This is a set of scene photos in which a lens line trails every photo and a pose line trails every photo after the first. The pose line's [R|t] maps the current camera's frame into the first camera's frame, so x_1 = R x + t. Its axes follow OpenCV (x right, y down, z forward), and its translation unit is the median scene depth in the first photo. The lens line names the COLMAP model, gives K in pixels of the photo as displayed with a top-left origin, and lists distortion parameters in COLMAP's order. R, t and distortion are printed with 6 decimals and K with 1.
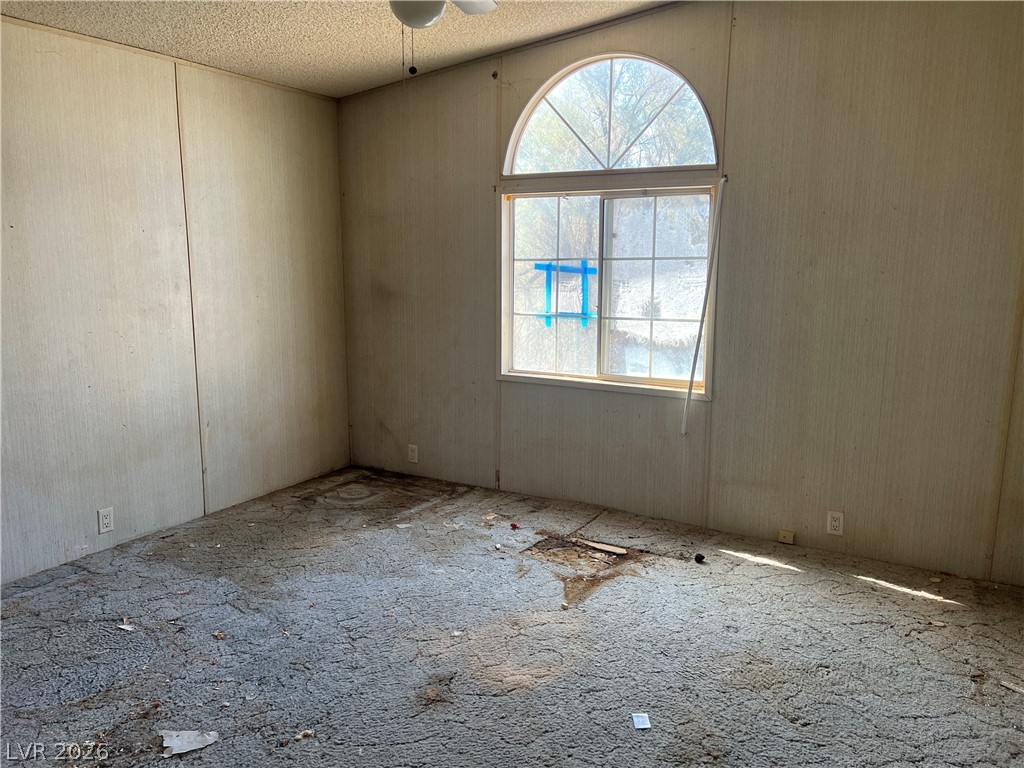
lens RADIAL K [[768.4, 0, 507.0], [0, 768.4, 383.7], [0, 0, 1]] dist [0.067271, -0.076902]
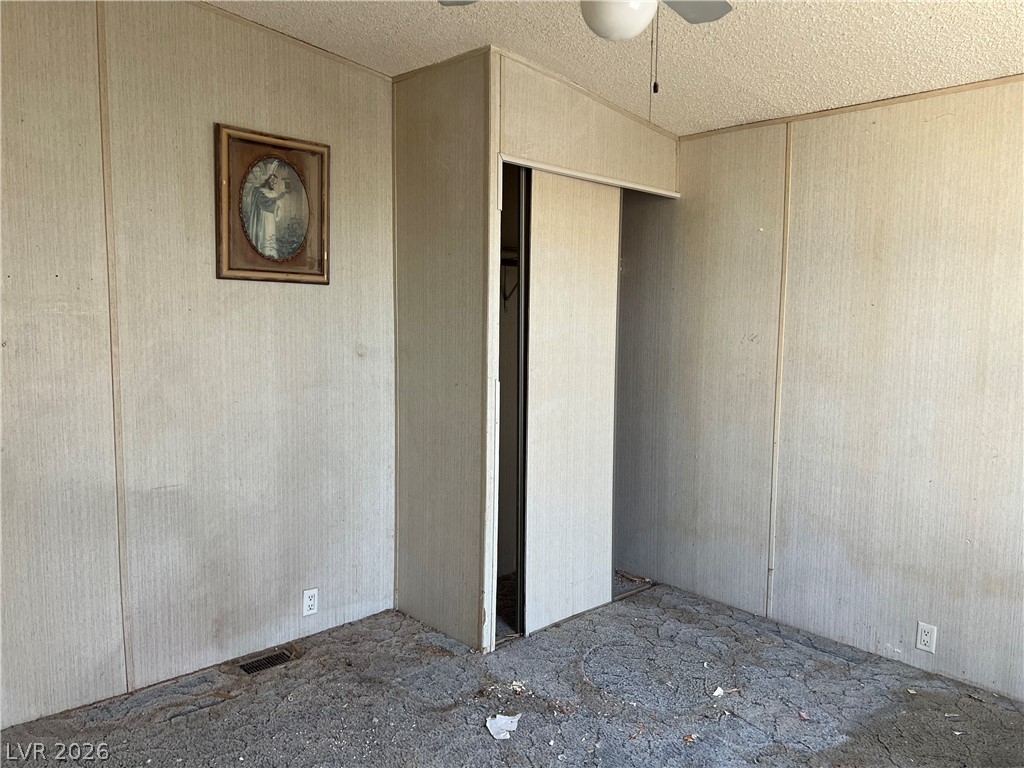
lens RADIAL K [[768.4, 0, 509.0], [0, 768.4, 387.3], [0, 0, 1]] dist [0.067271, -0.076902]
pose [[-0.294006, 0.090681, -0.951492, 0.443129], [-0.168531, 0.974974, 0.144994, -0.150796], [0.940828, 0.202985, -0.271366, 0.784712]]
